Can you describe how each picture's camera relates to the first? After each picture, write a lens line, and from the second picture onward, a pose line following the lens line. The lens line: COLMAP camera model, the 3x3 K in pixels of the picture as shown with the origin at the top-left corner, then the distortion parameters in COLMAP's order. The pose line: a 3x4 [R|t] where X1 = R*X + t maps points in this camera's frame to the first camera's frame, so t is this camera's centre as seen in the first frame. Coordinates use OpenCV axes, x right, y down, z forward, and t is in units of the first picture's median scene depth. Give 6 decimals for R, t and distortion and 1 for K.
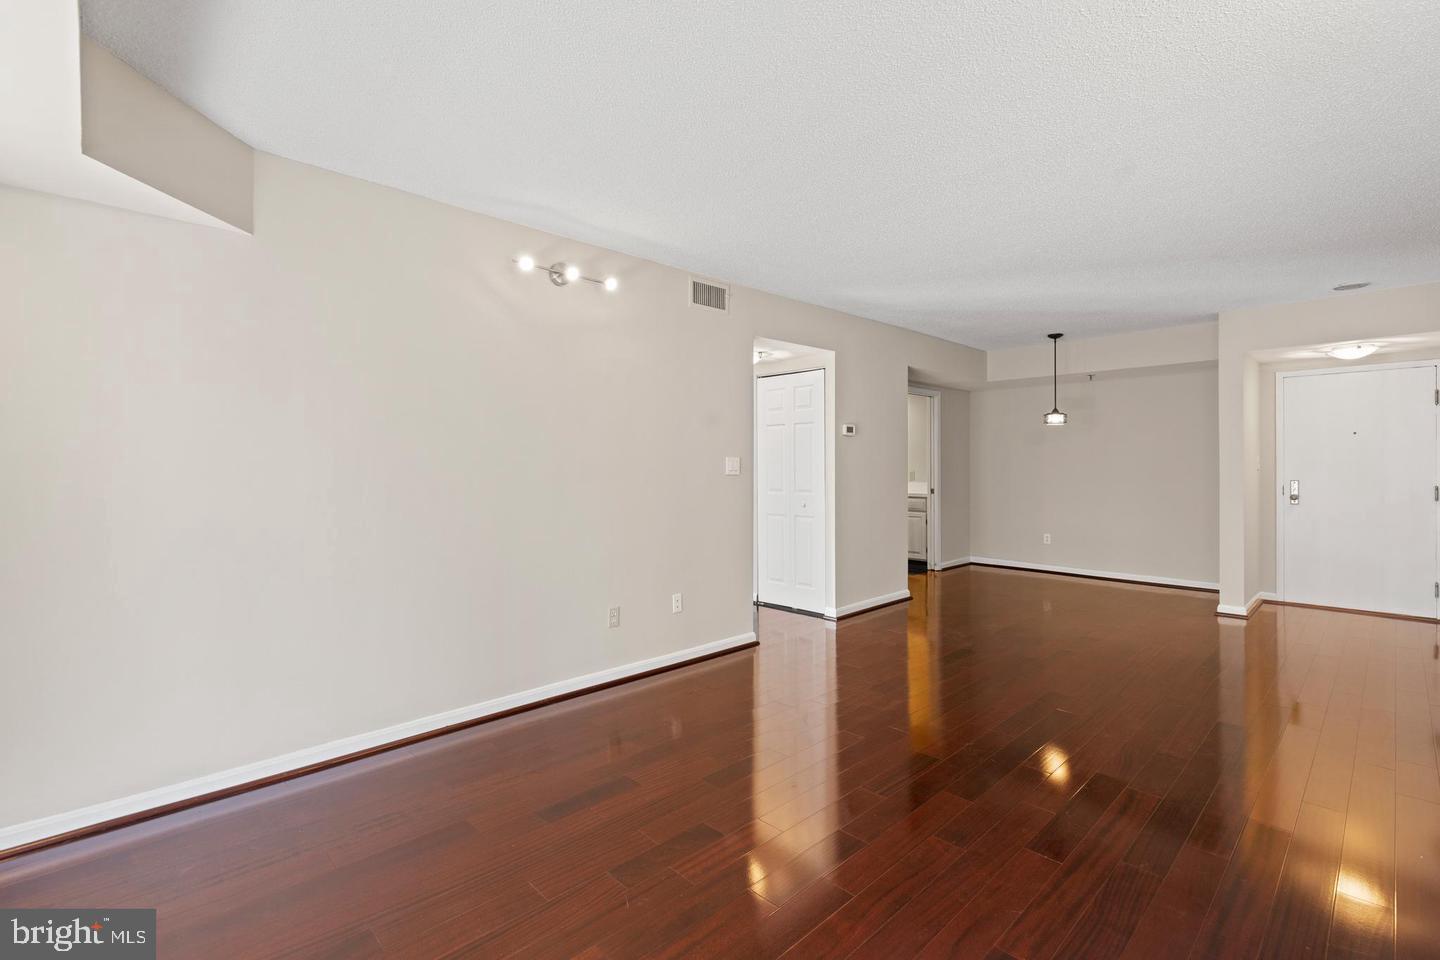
lens RADIAL K [[646.9, 0, 724.8], [0, 646.9, 470.6], [0, 0, 1]] dist [0.002473, 0.000316]
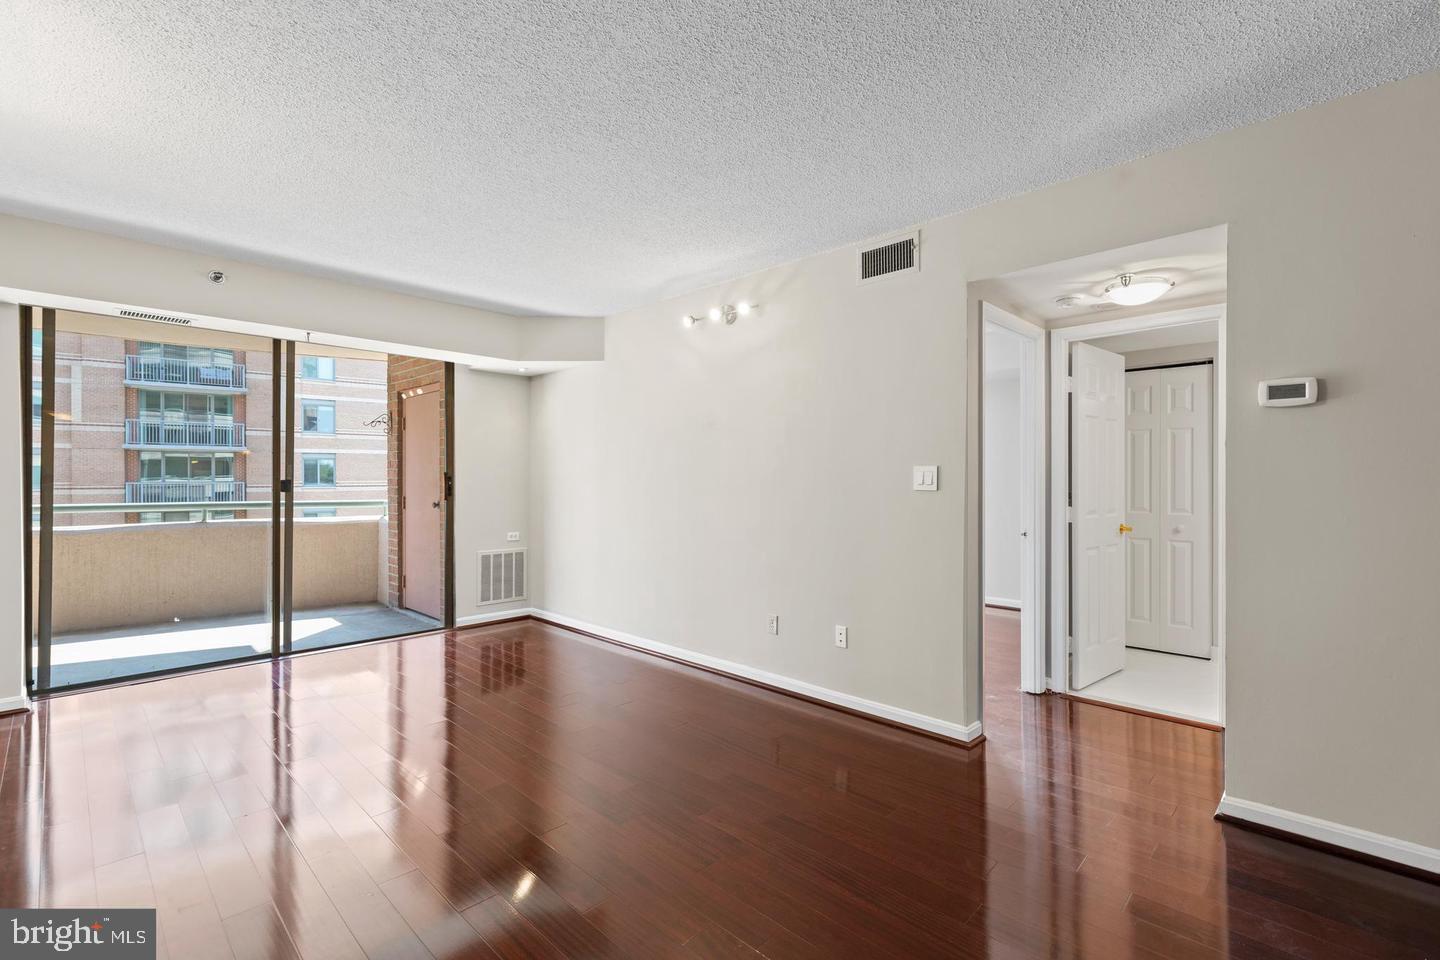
lens RADIAL K [[646.9, 0, 724.8], [0, 646.9, 470.6], [0, 0, 1]] dist [0.002473, 0.000316]
pose [[0.021965, -0.005344, -0.999744, 0.785501], [-0.005376, 0.999971, -0.005463, -0.010799], [0.999744, 0.005495, 0.021936, 0.823062]]
